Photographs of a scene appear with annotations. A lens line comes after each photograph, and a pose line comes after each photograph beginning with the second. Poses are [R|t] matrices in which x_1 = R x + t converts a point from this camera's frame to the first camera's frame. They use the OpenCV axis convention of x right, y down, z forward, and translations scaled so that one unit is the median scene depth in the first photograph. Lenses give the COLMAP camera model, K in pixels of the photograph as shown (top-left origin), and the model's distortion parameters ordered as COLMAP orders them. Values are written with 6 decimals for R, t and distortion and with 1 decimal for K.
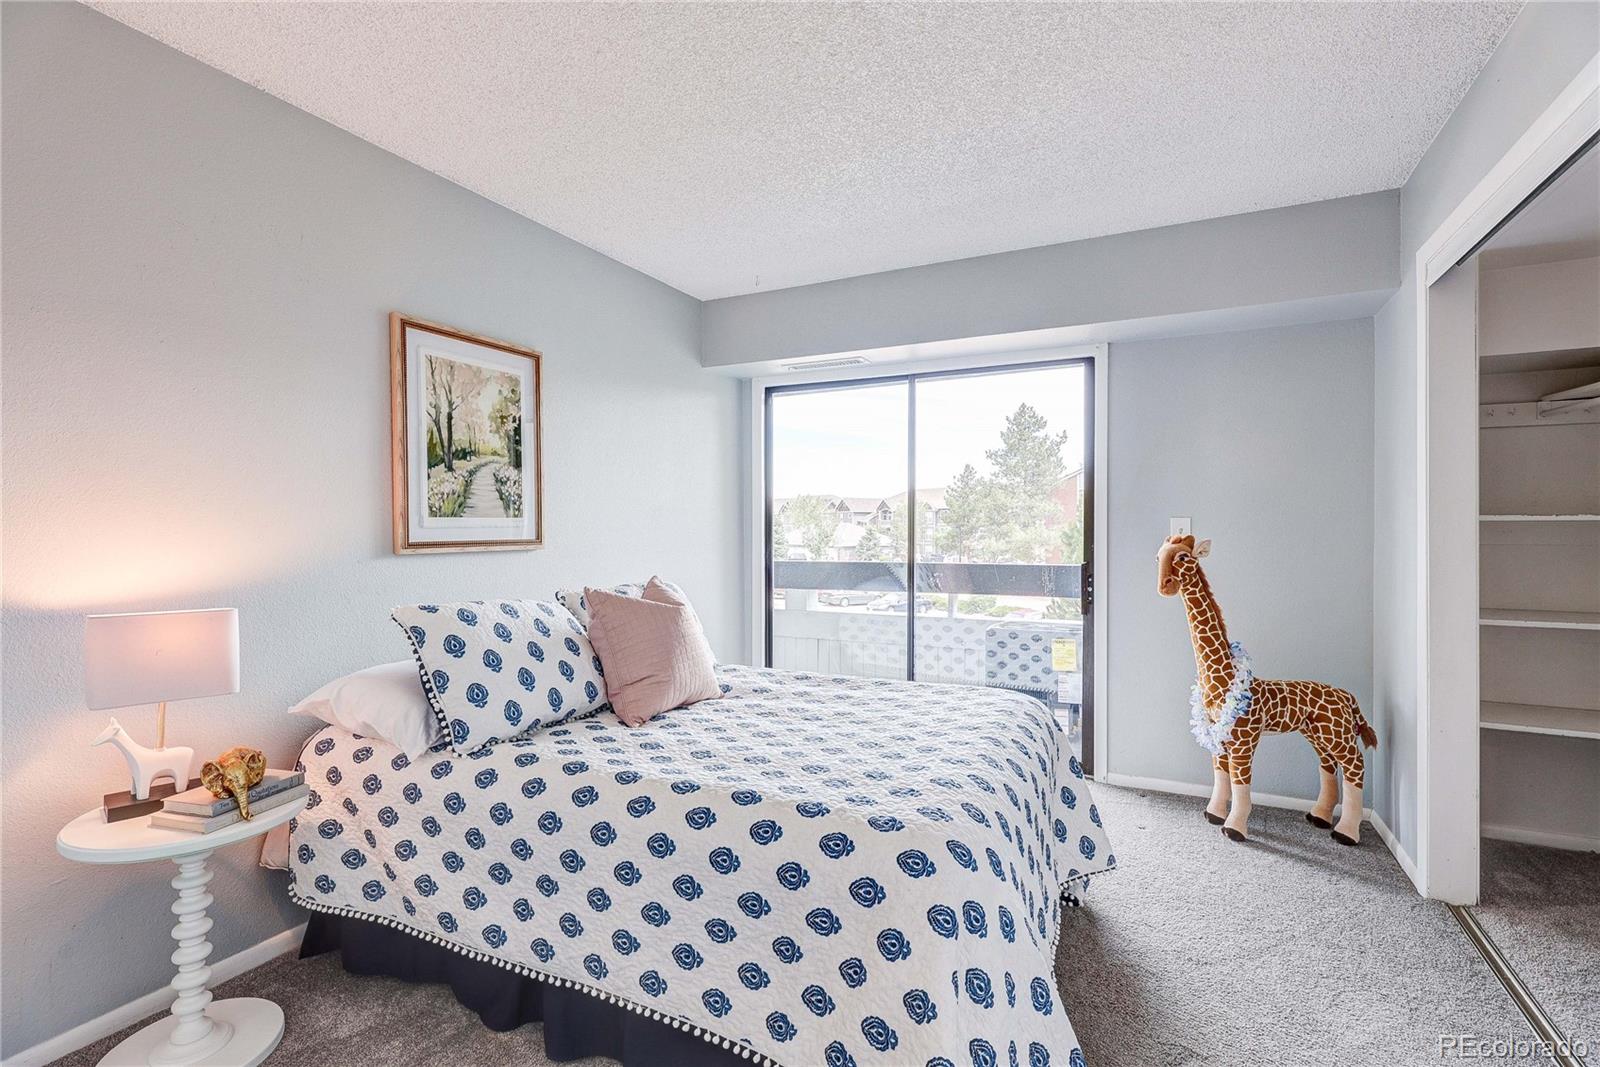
lens RADIAL K [[737.9, 0, 803.0], [0, 737.9, 532.2], [0, 0, 1]] dist [-0.001235, 0.000162]
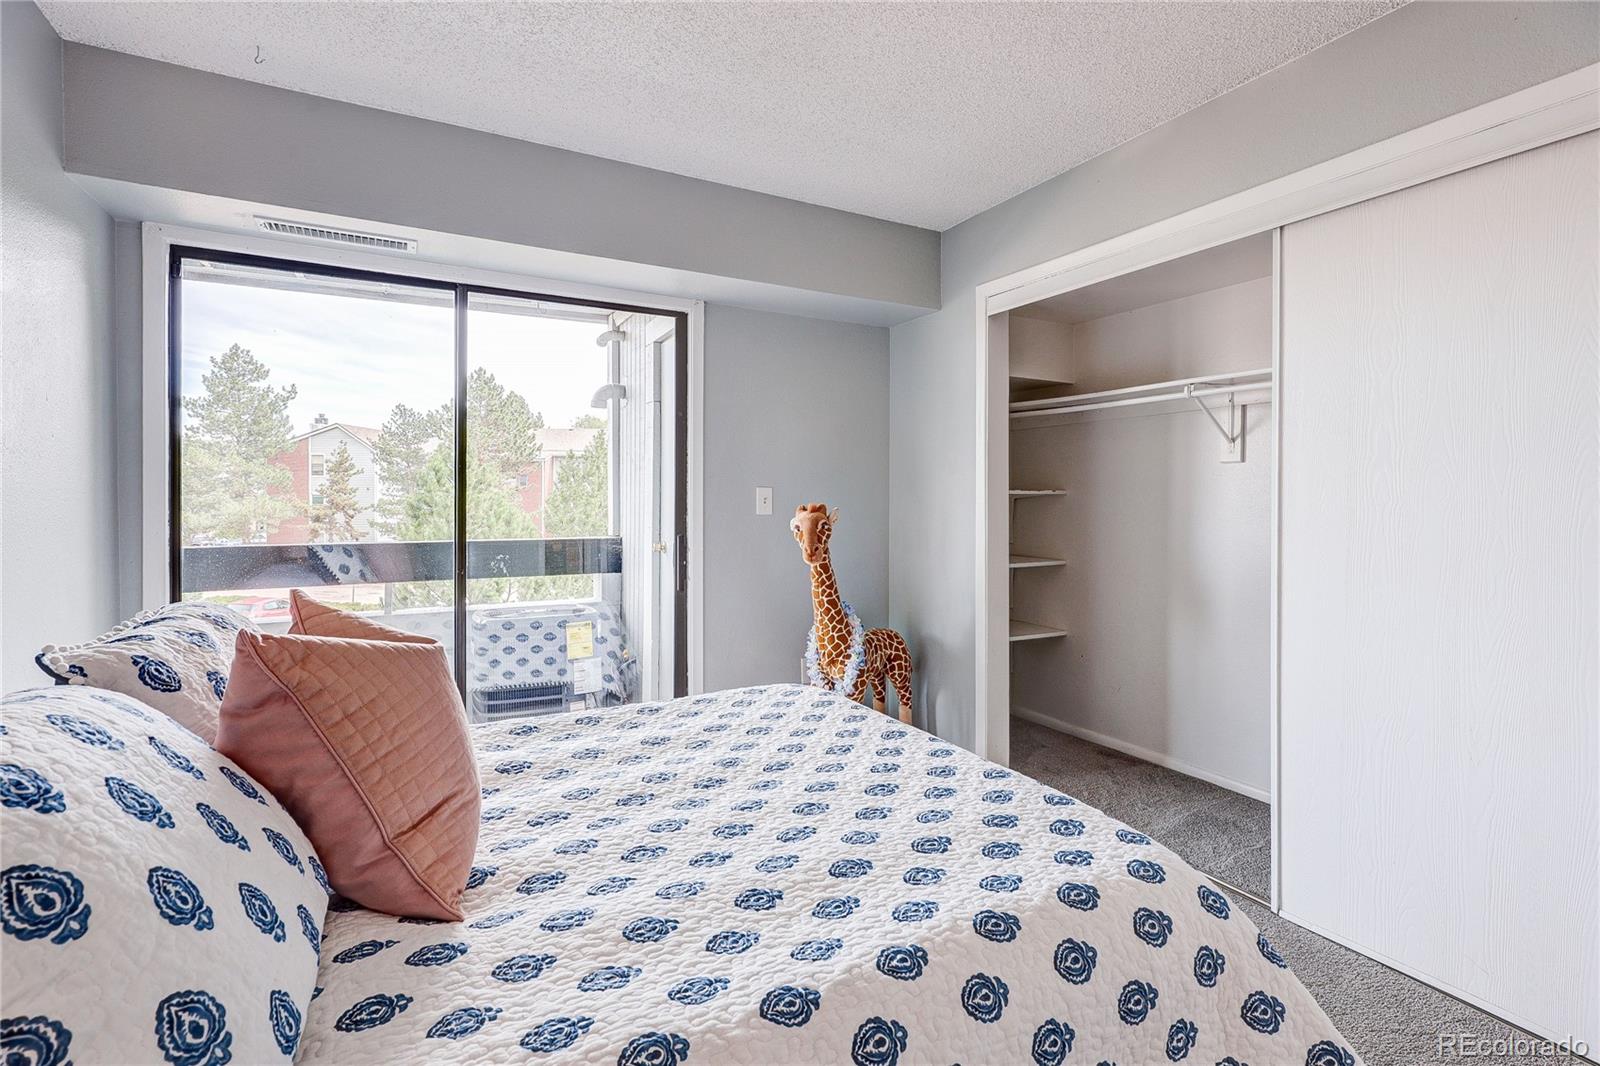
lens RADIAL K [[751.3, 0, 797.5], [0, 751.3, 504.3], [0, 0, 1]] dist [-0.002948, -0.000211]
pose [[0.576728, 0.000041, 0.816936, -0.369931], [-0.000754, 1.000000, 0.000482, 0.003782], [-0.816936, -0.000894, 0.576728, 0.418991]]
